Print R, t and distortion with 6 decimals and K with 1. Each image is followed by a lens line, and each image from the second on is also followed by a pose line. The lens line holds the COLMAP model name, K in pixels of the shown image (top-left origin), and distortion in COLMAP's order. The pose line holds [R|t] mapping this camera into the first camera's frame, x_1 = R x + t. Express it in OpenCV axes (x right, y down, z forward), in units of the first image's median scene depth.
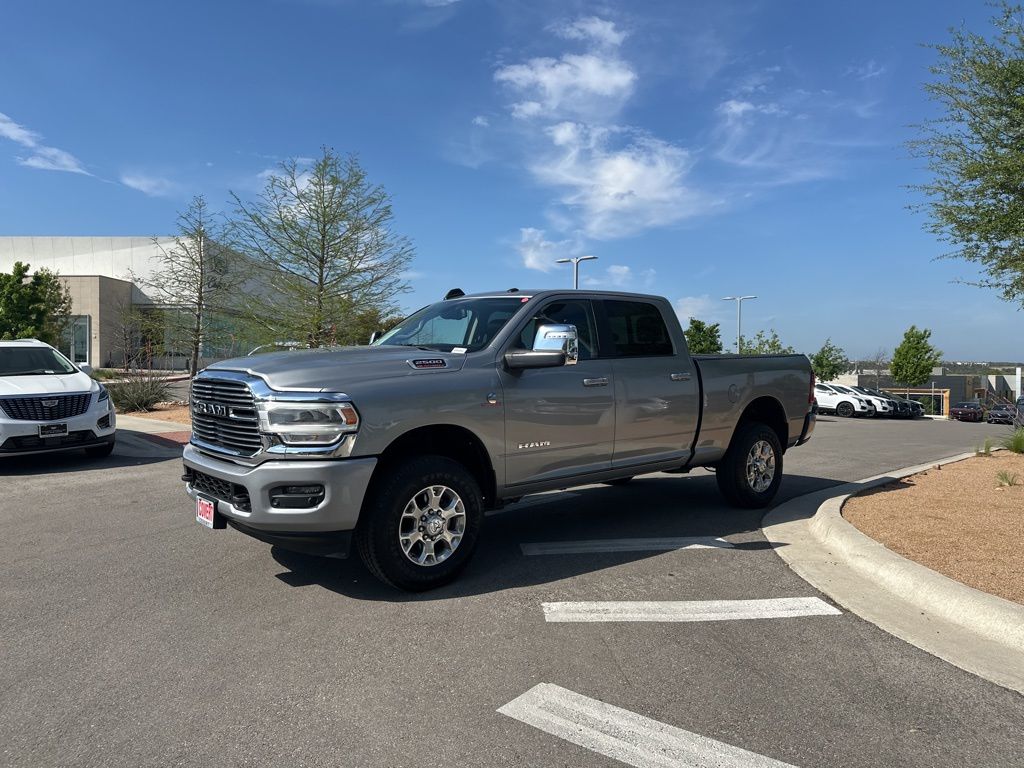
lens RADIAL K [[721.6, 0, 508.3], [0, 721.6, 390.0], [0, 0, 1]] dist [0.037594, -0.048701]
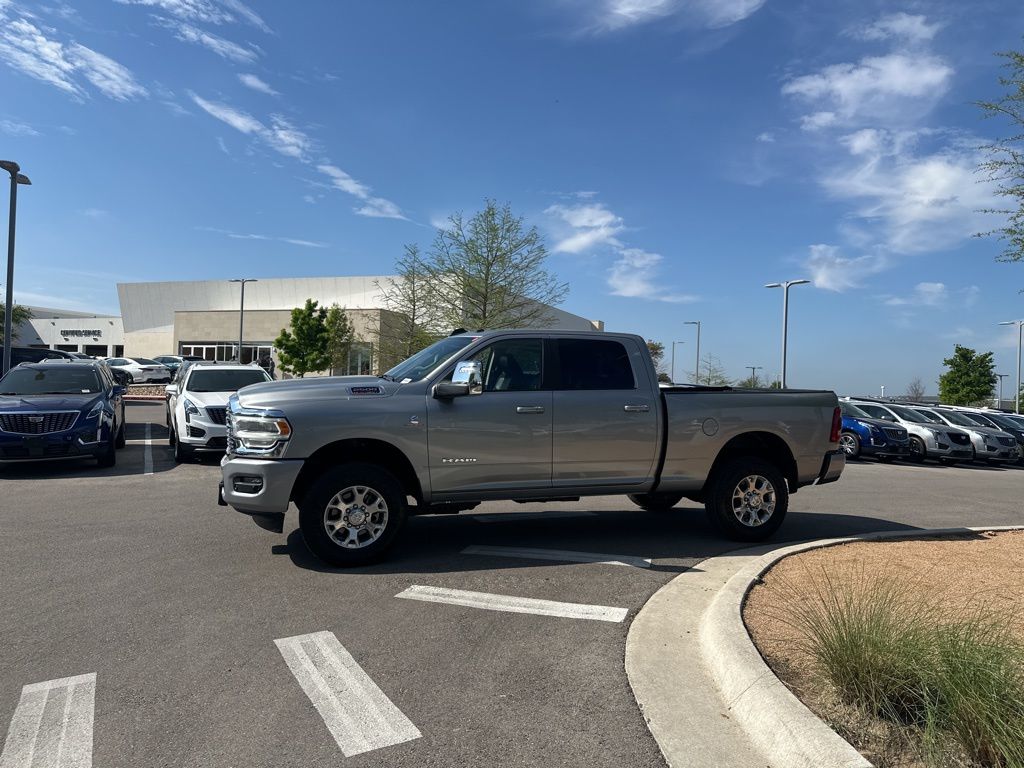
lens RADIAL K [[721.6, 0, 512.0], [0, 721.6, 385.4], [0, 0, 1]] dist [0.037594, -0.048701]
pose [[0.931728, 0.022281, -0.362473, 0.053170], [-0.036765, 0.998775, -0.033108, -0.001180], [0.361291, 0.044174, 0.931406, -0.009447]]
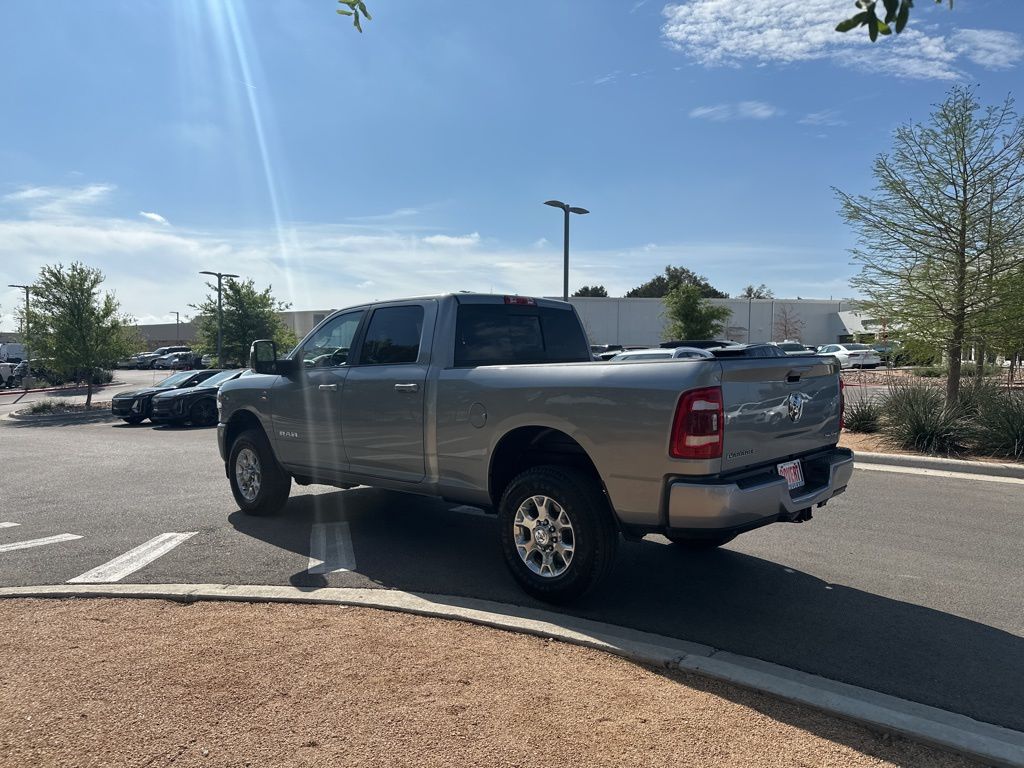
lens RADIAL K [[721.6, 0, 521.5], [0, 721.6, 376.7], [0, 0, 1]] dist [0.037594, -0.048701]
pose [[0.105230, 0.017229, -0.994299, 0.130513], [-0.031660, 0.999401, 0.013967, -0.005670], [0.993944, 0.030010, 0.105712, 0.122198]]
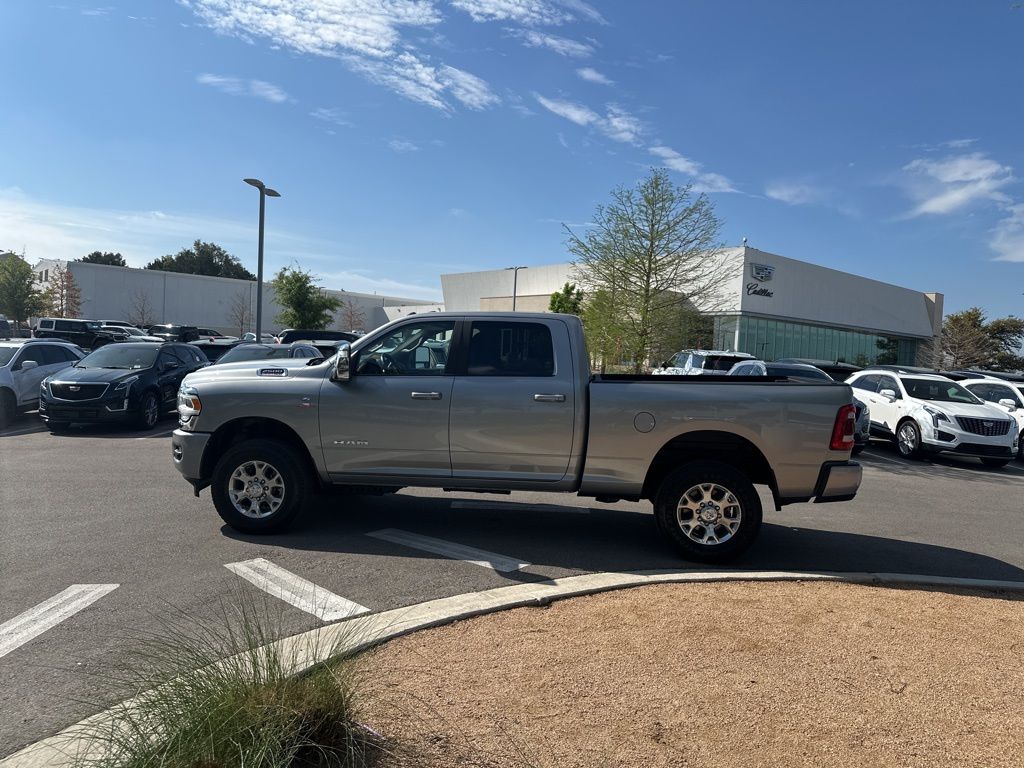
lens RADIAL K [[721.6, 0, 505.6], [0, 721.6, 374.7], [0, 0, 1]] dist [0.037594, -0.048701]
pose [[0.676906, 0.044419, -0.734728, 0.106800], [-0.062215, 0.998058, 0.003020, -0.005749], [0.733435, 0.043666, 0.678355, 0.034108]]
